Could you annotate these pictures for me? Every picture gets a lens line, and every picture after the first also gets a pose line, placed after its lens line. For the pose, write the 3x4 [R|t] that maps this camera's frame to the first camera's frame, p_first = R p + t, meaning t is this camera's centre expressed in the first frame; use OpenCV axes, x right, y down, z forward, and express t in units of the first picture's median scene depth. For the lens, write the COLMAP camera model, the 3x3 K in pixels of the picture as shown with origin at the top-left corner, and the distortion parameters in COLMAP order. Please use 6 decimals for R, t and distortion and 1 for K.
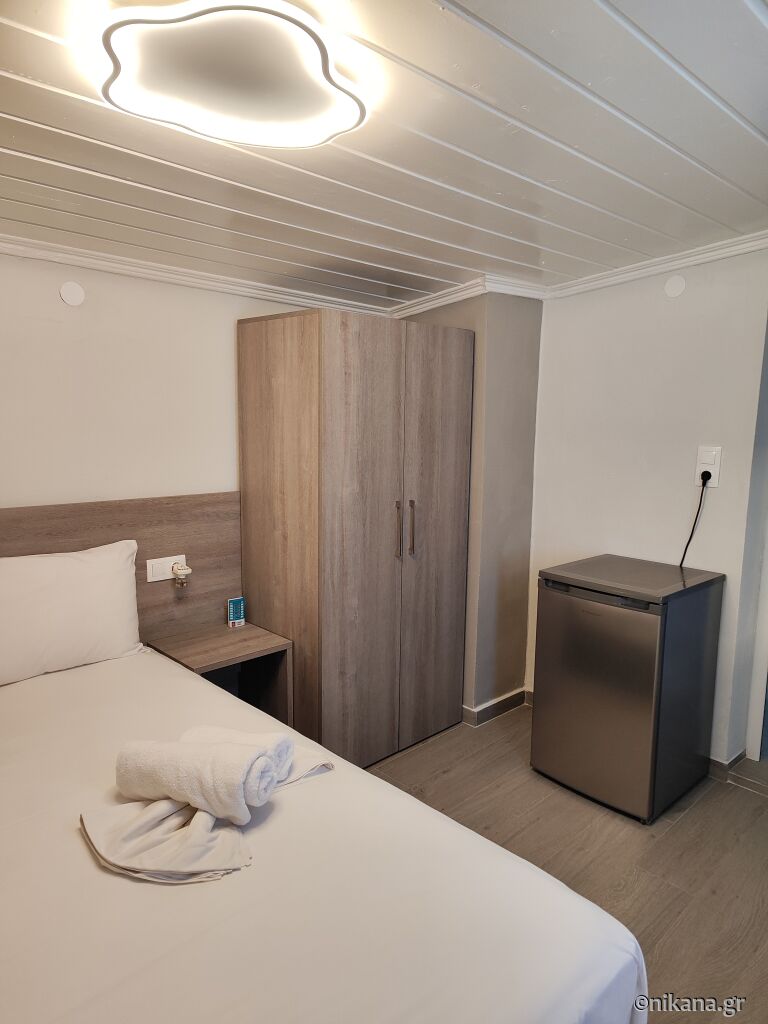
lens RADIAL K [[681.1, 0, 385.9], [0, 681.1, 508.1], [0, 0, 1]] dist [0.041956, -0.010552]
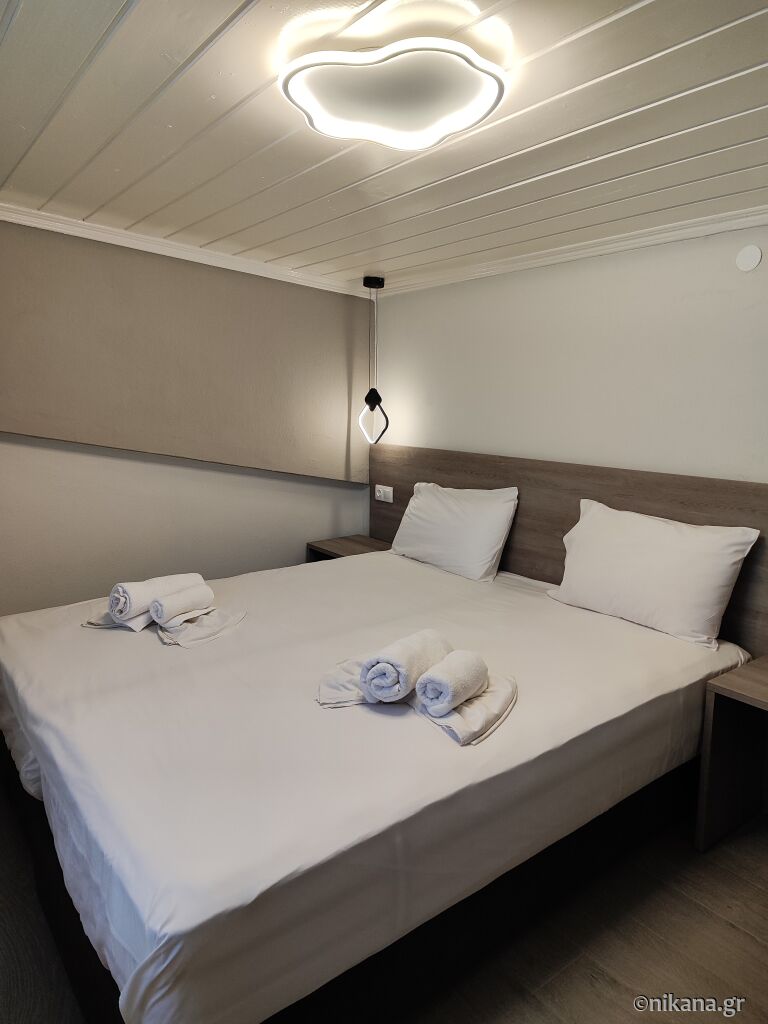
lens RADIAL K [[681.1, 0, 385.9], [0, 681.1, 509.7], [0, 0, 1]] dist [0.041956, -0.010552]
pose [[-0.128020, 0.151208, -0.980177, 0.538792], [-0.144192, 0.974970, 0.169237, -0.058109], [0.981234, 0.162999, -0.103013, 0.608096]]
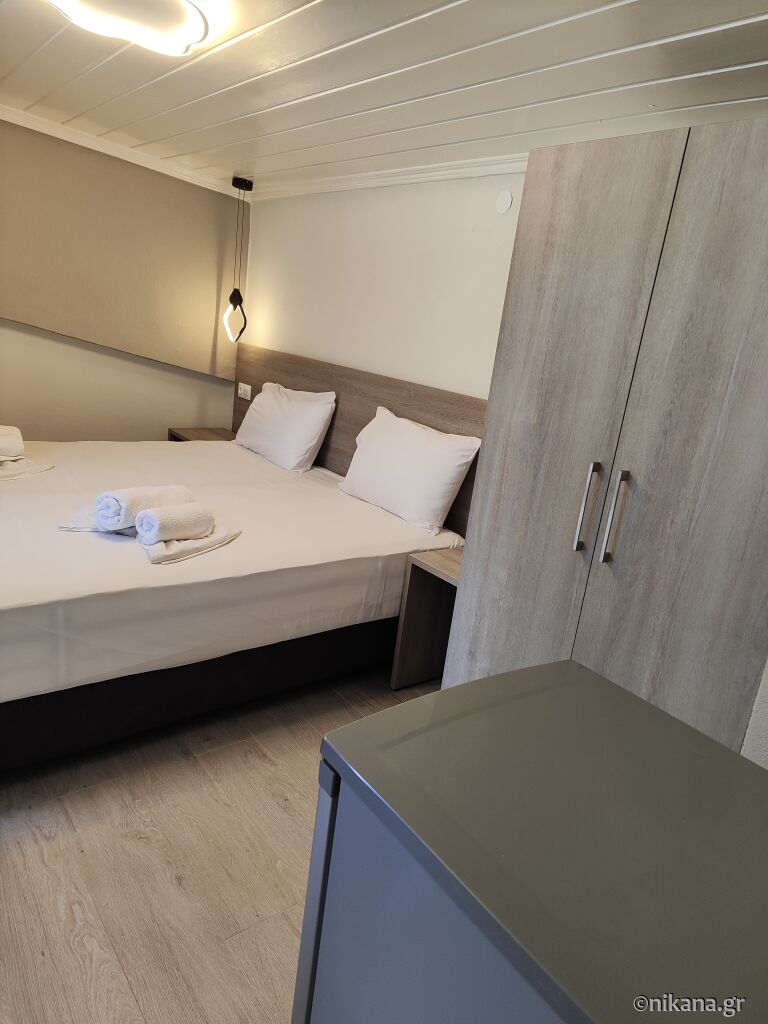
lens RADIAL K [[681.1, 0, 386.3], [0, 681.1, 514.6], [0, 0, 1]] dist [0.041956, -0.010552]
pose [[-0.109719, 0.241077, -0.964284, 0.661695], [-0.263419, 0.928399, 0.262078, -0.080115], [0.958422, 0.282766, -0.038359, 0.913746]]
